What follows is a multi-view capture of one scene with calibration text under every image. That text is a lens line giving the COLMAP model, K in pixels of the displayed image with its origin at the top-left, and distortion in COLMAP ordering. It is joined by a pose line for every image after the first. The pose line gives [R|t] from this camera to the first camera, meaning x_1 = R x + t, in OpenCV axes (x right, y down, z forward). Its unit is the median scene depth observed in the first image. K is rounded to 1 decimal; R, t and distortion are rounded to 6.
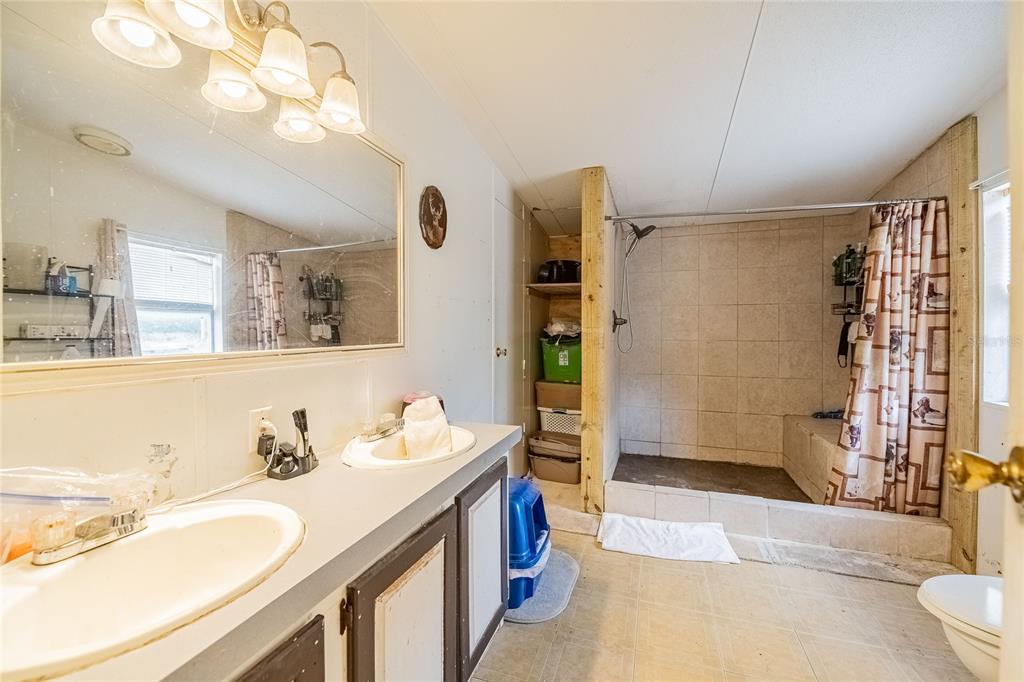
lens RADIAL K [[405.1, 0, 513.1], [0, 405.1, 339.3], [0, 0, 1]] dist [-0.003549, -0.000199]
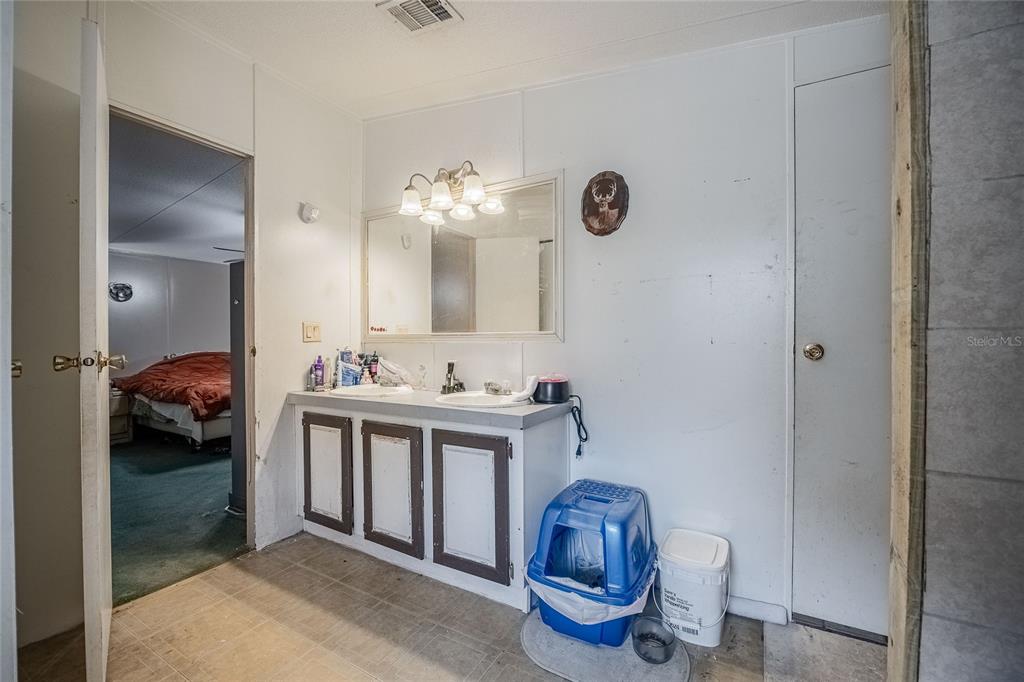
lens RADIAL K [[405.1, 0, 512.0], [0, 405.1, 337.8], [0, 0, 1]] dist [-0.003549, -0.000199]
pose [[-0.163779, 0.011930, -0.986425, 0.825269], [-0.011829, 0.999831, 0.014057, 0.012274], [0.986426, 0.013971, -0.163611, 0.963696]]
